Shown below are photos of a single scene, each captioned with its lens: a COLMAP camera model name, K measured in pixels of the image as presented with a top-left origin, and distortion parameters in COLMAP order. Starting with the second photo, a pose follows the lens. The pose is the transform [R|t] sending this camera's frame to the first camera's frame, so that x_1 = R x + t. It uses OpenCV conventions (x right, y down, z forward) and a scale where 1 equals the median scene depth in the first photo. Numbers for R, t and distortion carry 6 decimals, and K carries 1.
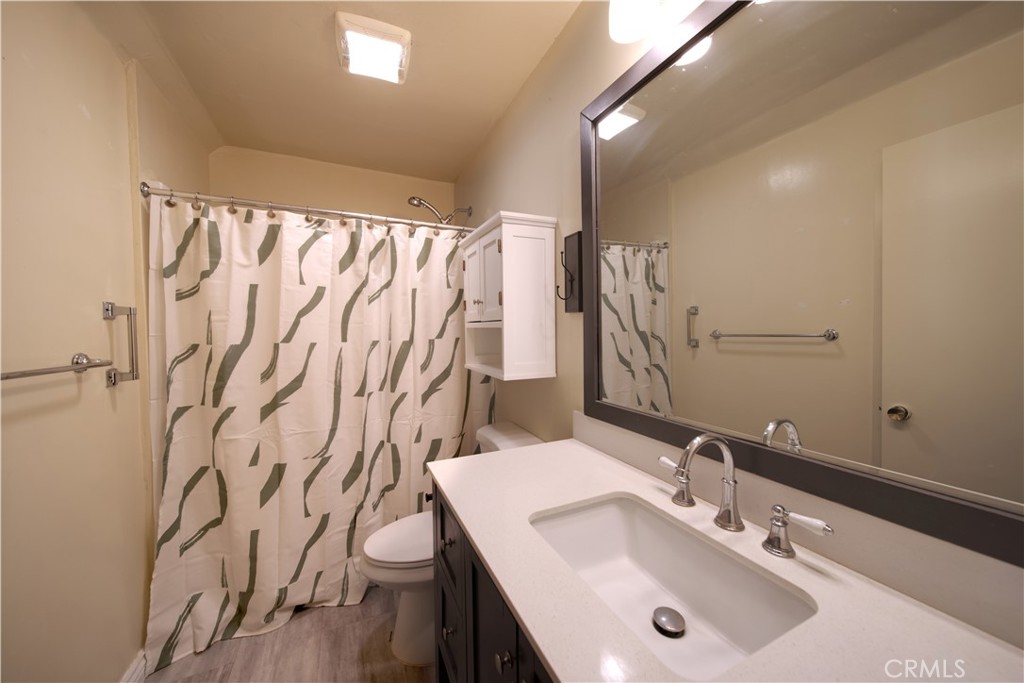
lens RADIAL K [[354.2, 0, 514.4], [0, 354.2, 339.7], [0, 0, 1]] dist [-0.001653, -0.000275]
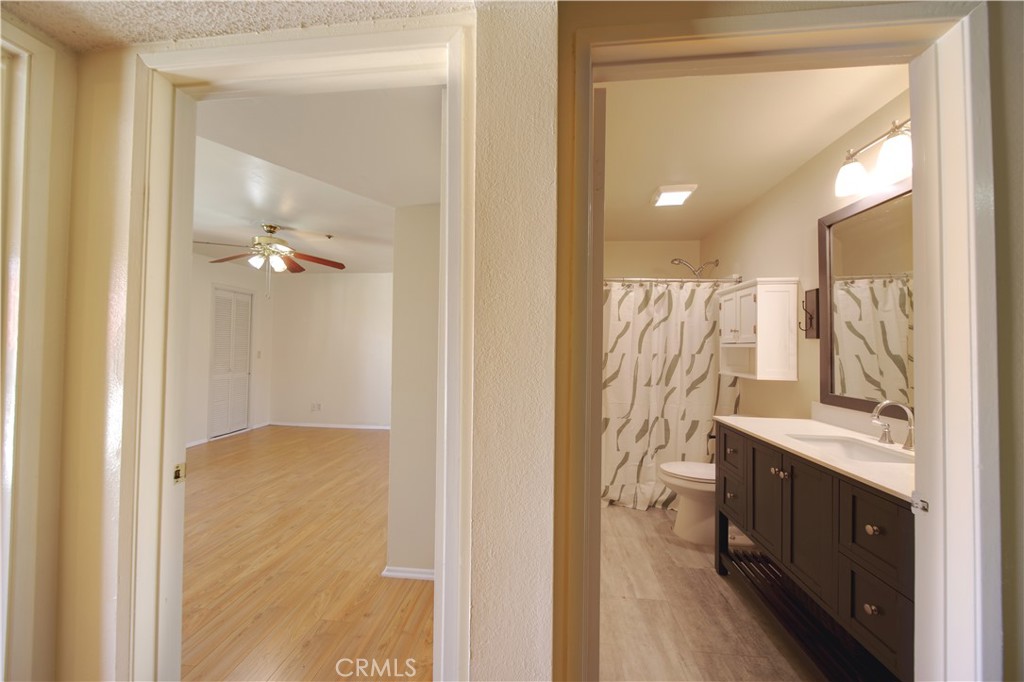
lens RADIAL K [[354.2, 0, 511.3], [0, 354.2, 340.2], [0, 0, 1]] dist [-0.001653, -0.000275]
pose [[0.852989, 0.014387, -0.521730, -0.118007], [-0.043489, 0.998103, -0.043579, 0.044121], [0.520113, 0.059862, 0.851997, -0.795172]]
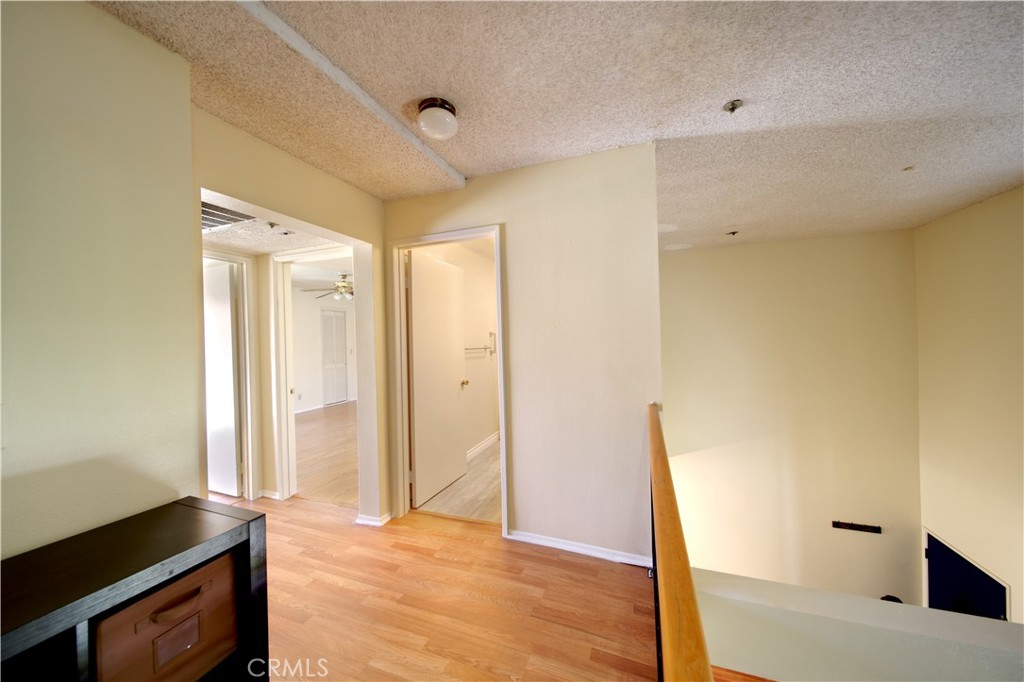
lens RADIAL K [[354.2, 0, 511.6], [0, 354.2, 338.7], [0, 0, 1]] dist [-0.001653, -0.000275]
pose [[0.697058, -0.004703, -0.716999, 1.201089], [-0.008297, 0.999859, -0.014625, 0.012245], [0.716966, 0.016143, 0.696921, -1.027798]]
